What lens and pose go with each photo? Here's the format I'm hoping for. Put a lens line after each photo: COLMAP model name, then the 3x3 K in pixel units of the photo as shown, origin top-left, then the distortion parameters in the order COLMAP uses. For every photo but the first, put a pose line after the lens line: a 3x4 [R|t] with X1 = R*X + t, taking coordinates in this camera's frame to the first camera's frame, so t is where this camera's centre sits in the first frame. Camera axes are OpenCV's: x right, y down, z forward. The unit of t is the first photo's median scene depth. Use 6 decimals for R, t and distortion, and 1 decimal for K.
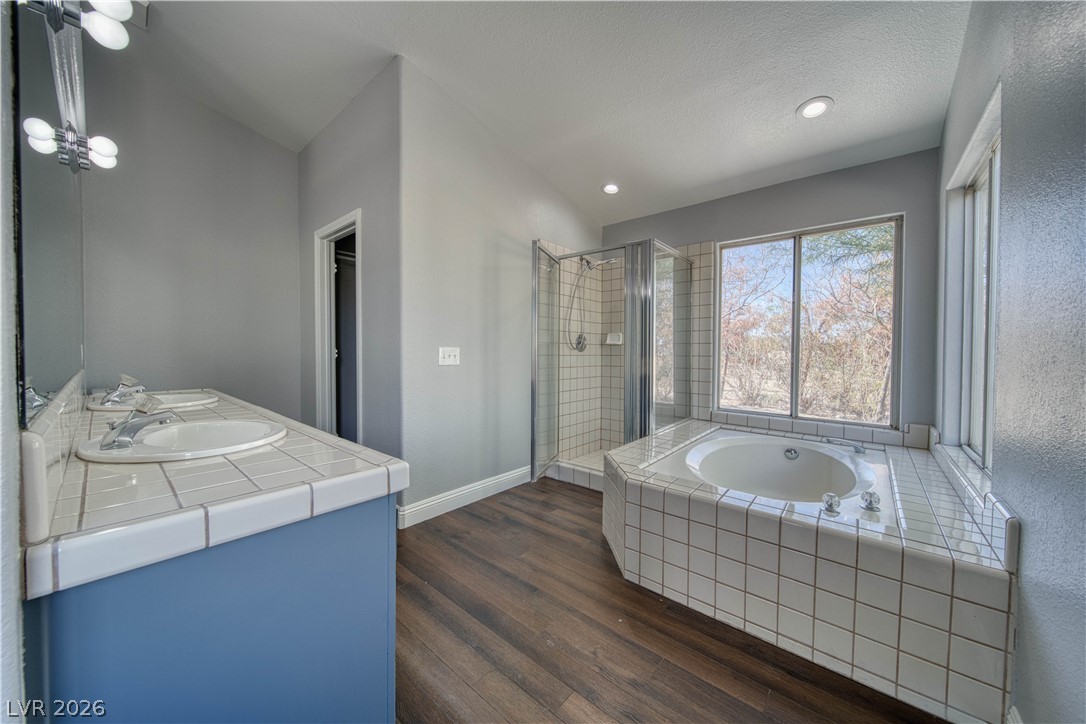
lens RADIAL K [[379.9, 0, 543.4], [0, 379.9, 360.3], [0, 0, 1]] dist [-0.001090, -0.000543]
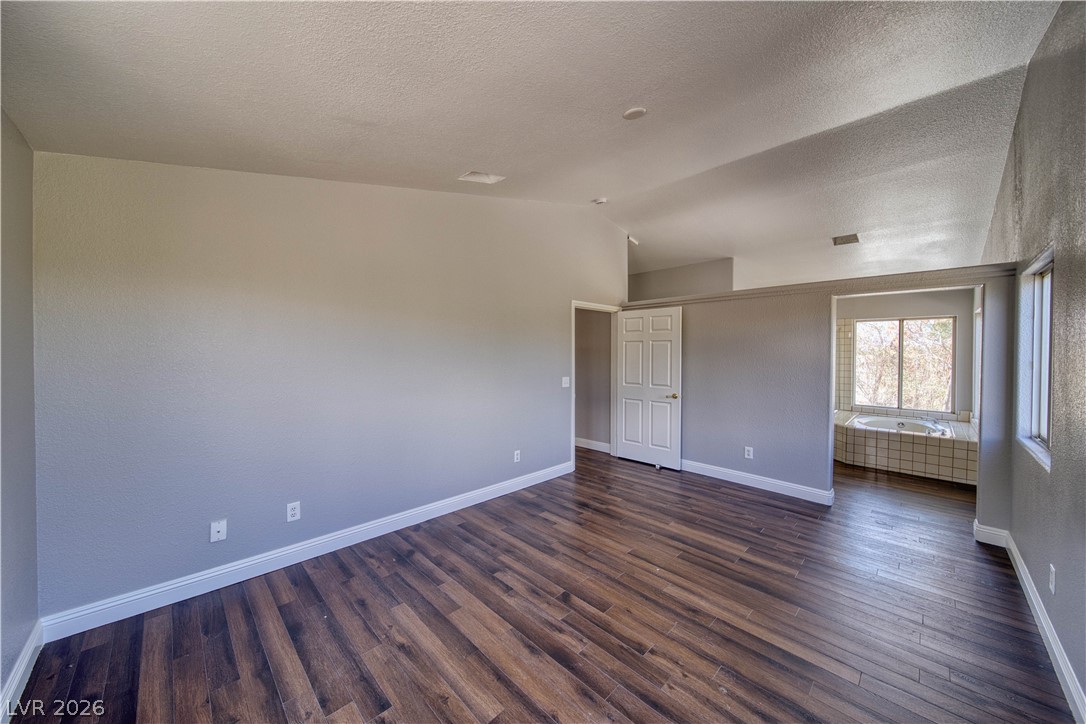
lens RADIAL K [[379.9, 0, 541.9], [0, 379.9, 356.9], [0, 0, 1]] dist [-0.001090, -0.000543]
pose [[0.996099, 0.004678, -0.088124, -1.245932], [-0.005834, 0.999900, -0.012867, -0.104250], [0.088055, 0.013330, 0.996026, -1.389735]]
